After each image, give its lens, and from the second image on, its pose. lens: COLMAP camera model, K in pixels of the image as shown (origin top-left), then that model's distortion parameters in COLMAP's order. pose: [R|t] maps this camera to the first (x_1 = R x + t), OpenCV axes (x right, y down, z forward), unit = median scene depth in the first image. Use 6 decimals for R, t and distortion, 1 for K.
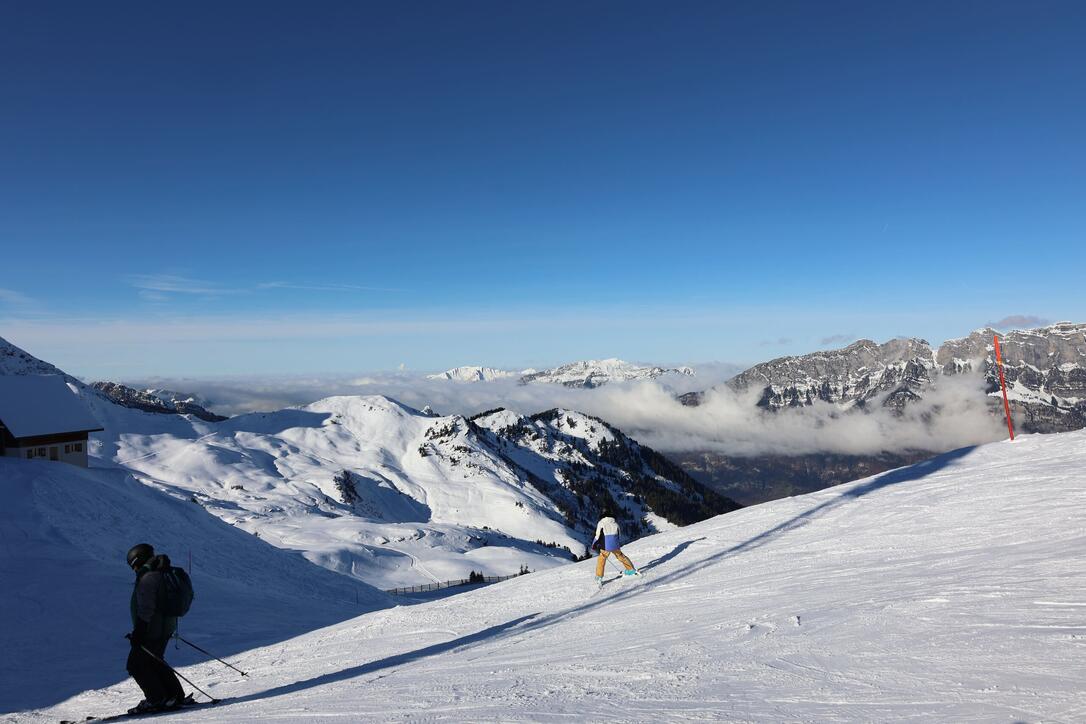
lens RADIAL K [[738.6, 0, 542.1], [0, 738.6, 363.6], [0, 0, 1]] dist [-0.012592, 0.001287]
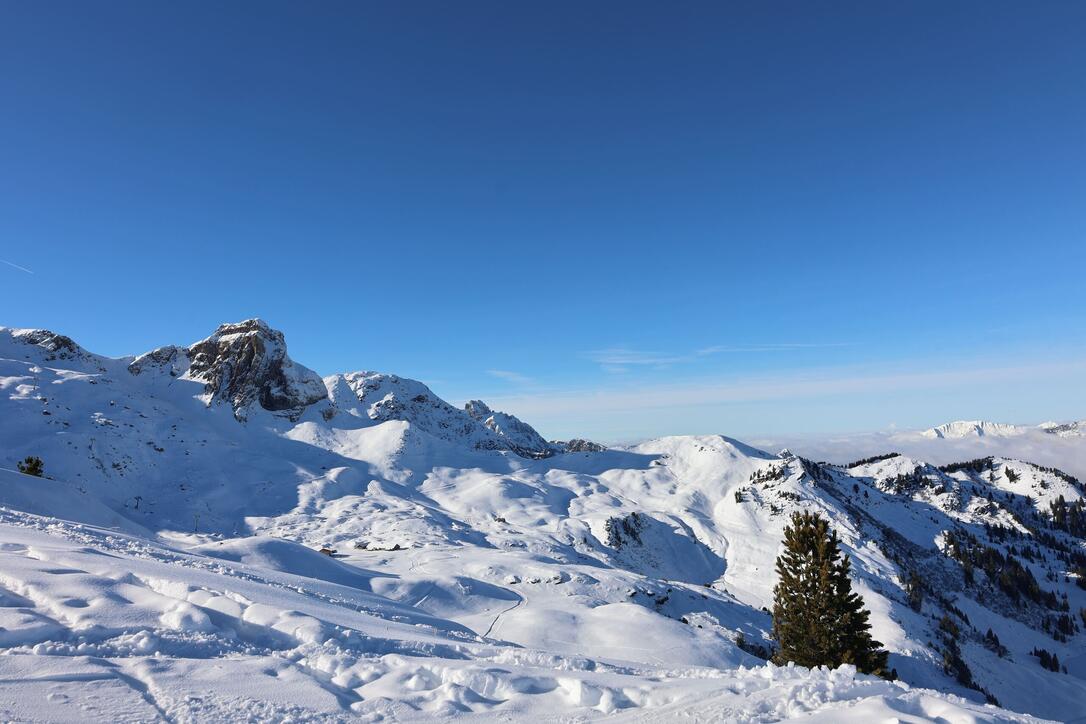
lens RADIAL K [[738.6, 0, 545.0], [0, 738.6, 364.6], [0, 0, 1]] dist [-0.012592, 0.001287]
pose [[0.805876, -0.069697, -0.587968, 0.156820], [0.021679, 0.995855, -0.088334, 0.035161], [0.591688, 0.058440, 0.804046, 0.164253]]
